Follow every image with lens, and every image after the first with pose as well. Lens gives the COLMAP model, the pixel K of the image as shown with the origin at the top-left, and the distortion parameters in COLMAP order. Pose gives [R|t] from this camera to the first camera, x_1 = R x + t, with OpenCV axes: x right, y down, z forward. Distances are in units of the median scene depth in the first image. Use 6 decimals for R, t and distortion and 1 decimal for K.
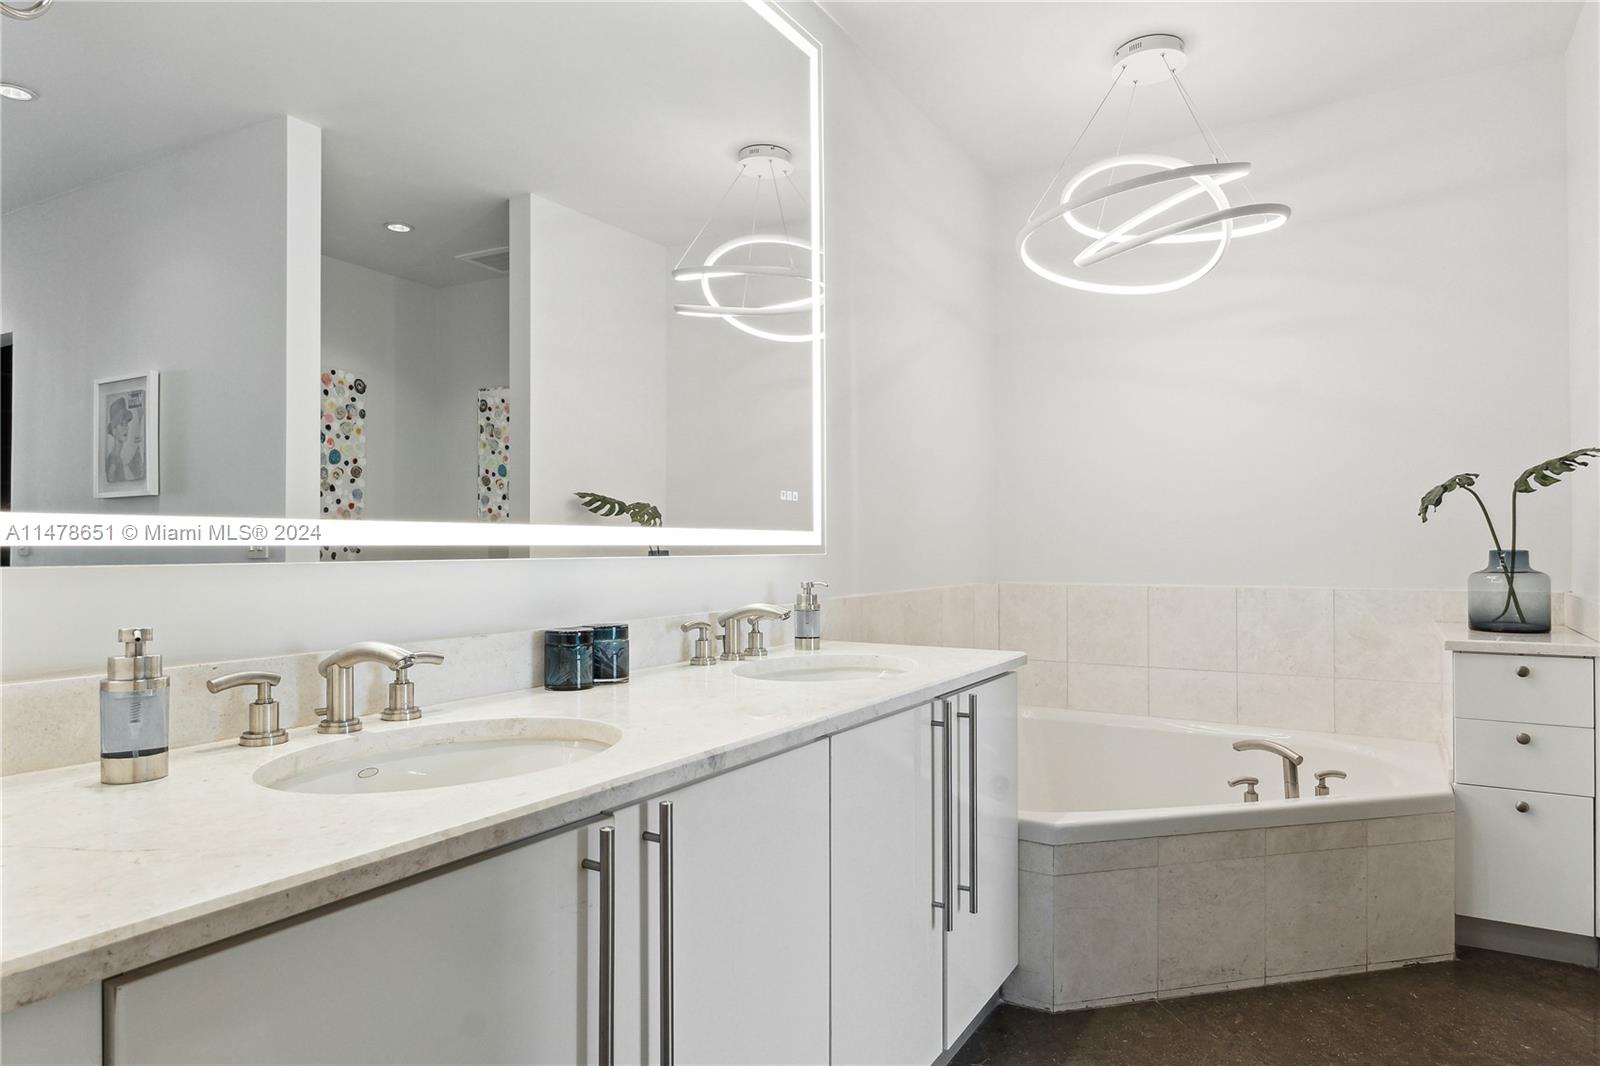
lens RADIAL K [[986.0, 0, 800.0], [0, 986.0, 533.0], [0, 0, 1]] dist [-0.004068, -0.001251]
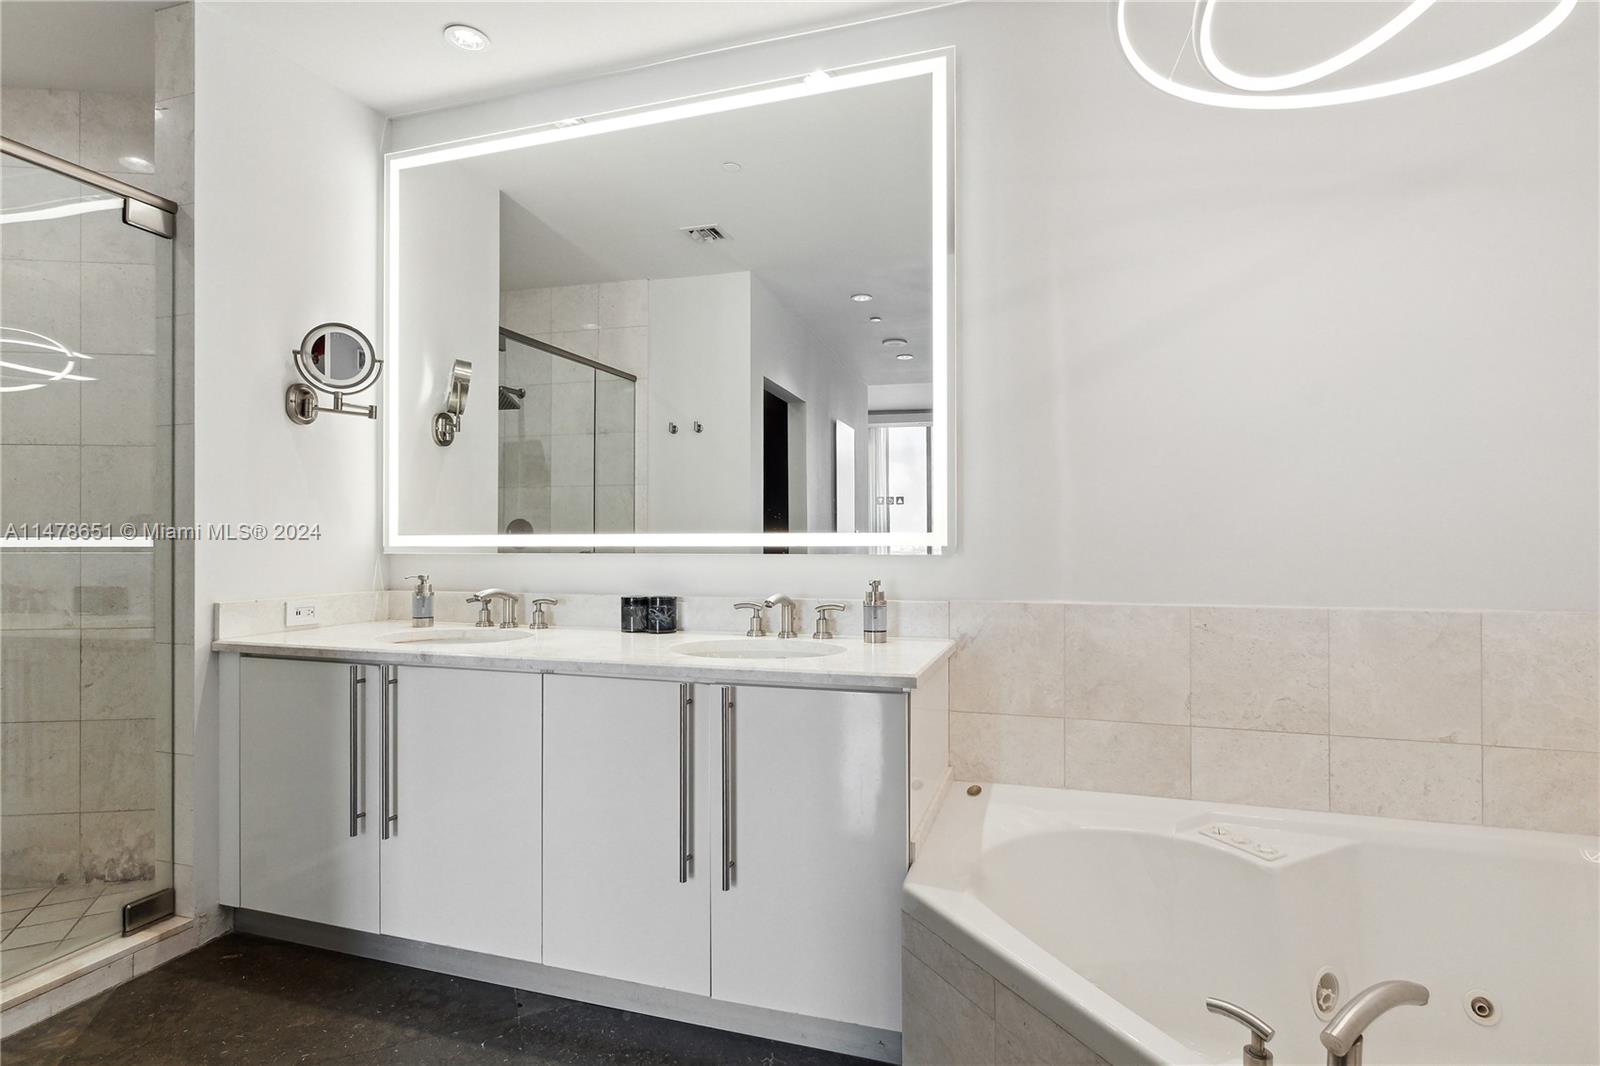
lens RADIAL K [[773.5, 0, 800.0], [0, 773.5, 533.0], [0, 0, 1]] dist [-0.001034, -0.000628]
pose [[0.220457, -0.014208, -0.975293, 0.812664], [0.013080, 0.999847, -0.011609, 0.006010], [0.975309, -0.010198, 0.220609, 0.714353]]
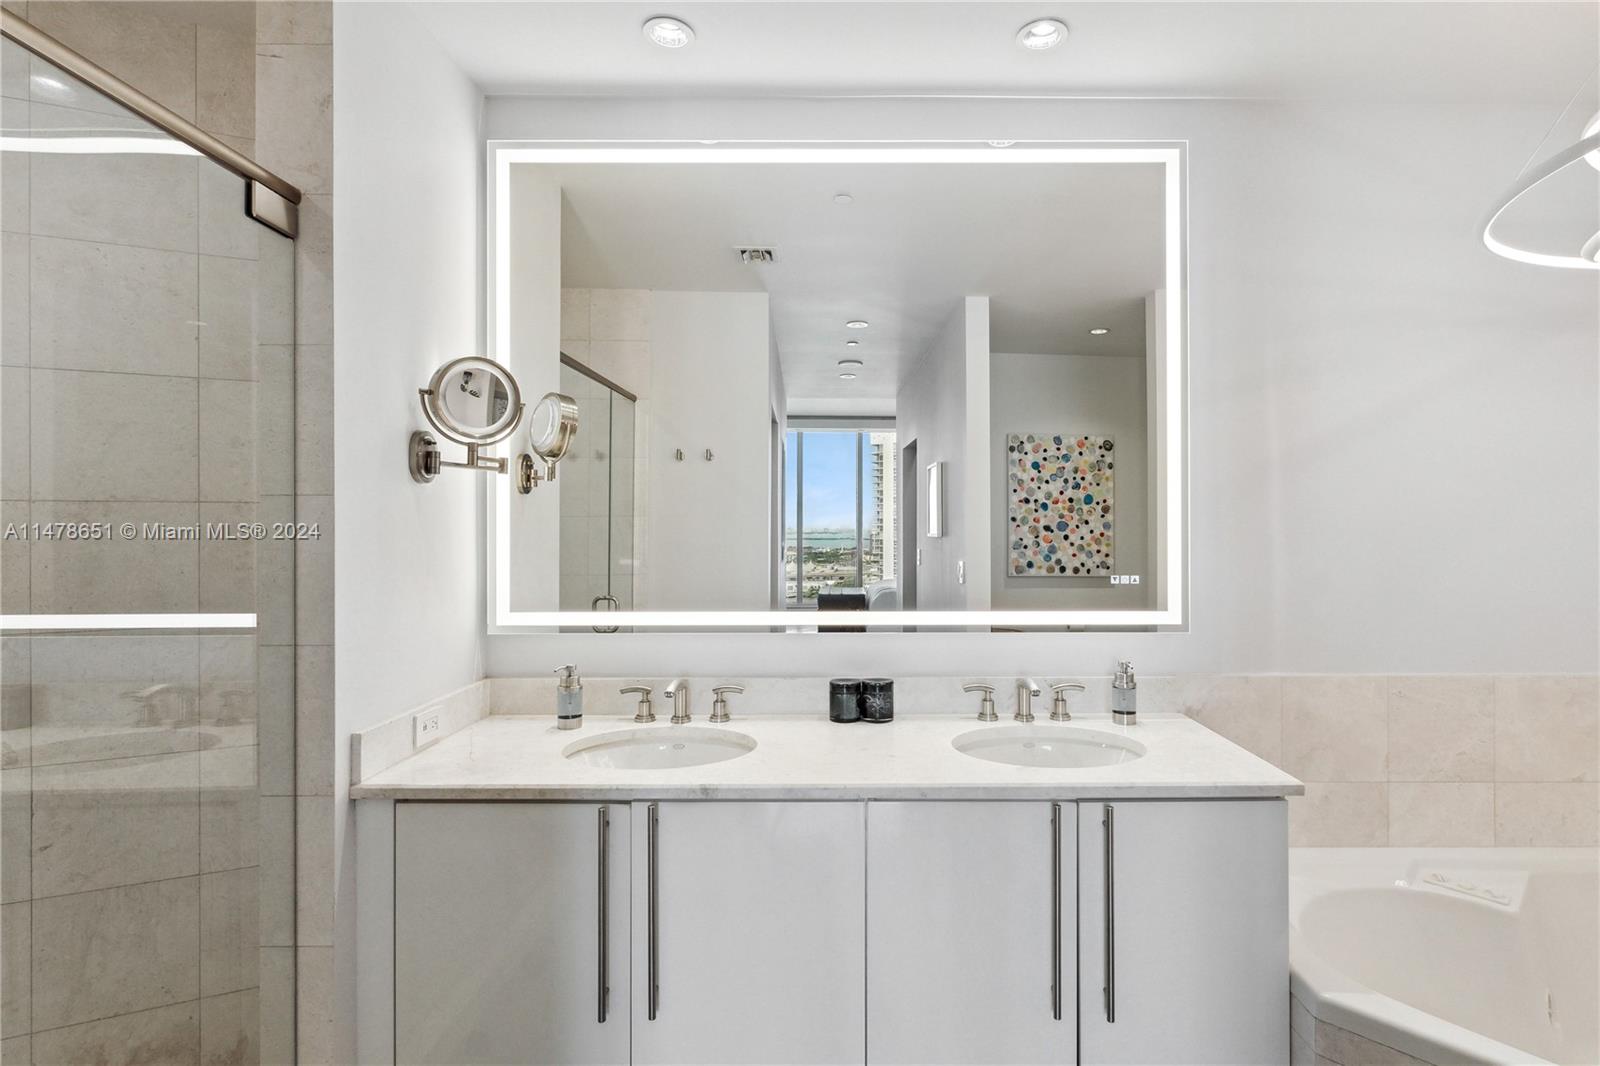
lens RADIAL K [[768.1, 0, 810.9], [0, 768.1, 517.5], [0, 0, 1]] dist [-0.001432, -0.000806]
pose [[0.502926, -0.013229, -0.864228, 0.563557], [0.013888, 0.999877, -0.007223, -0.107046], [0.864218, -0.008370, 0.503048, 0.264420]]
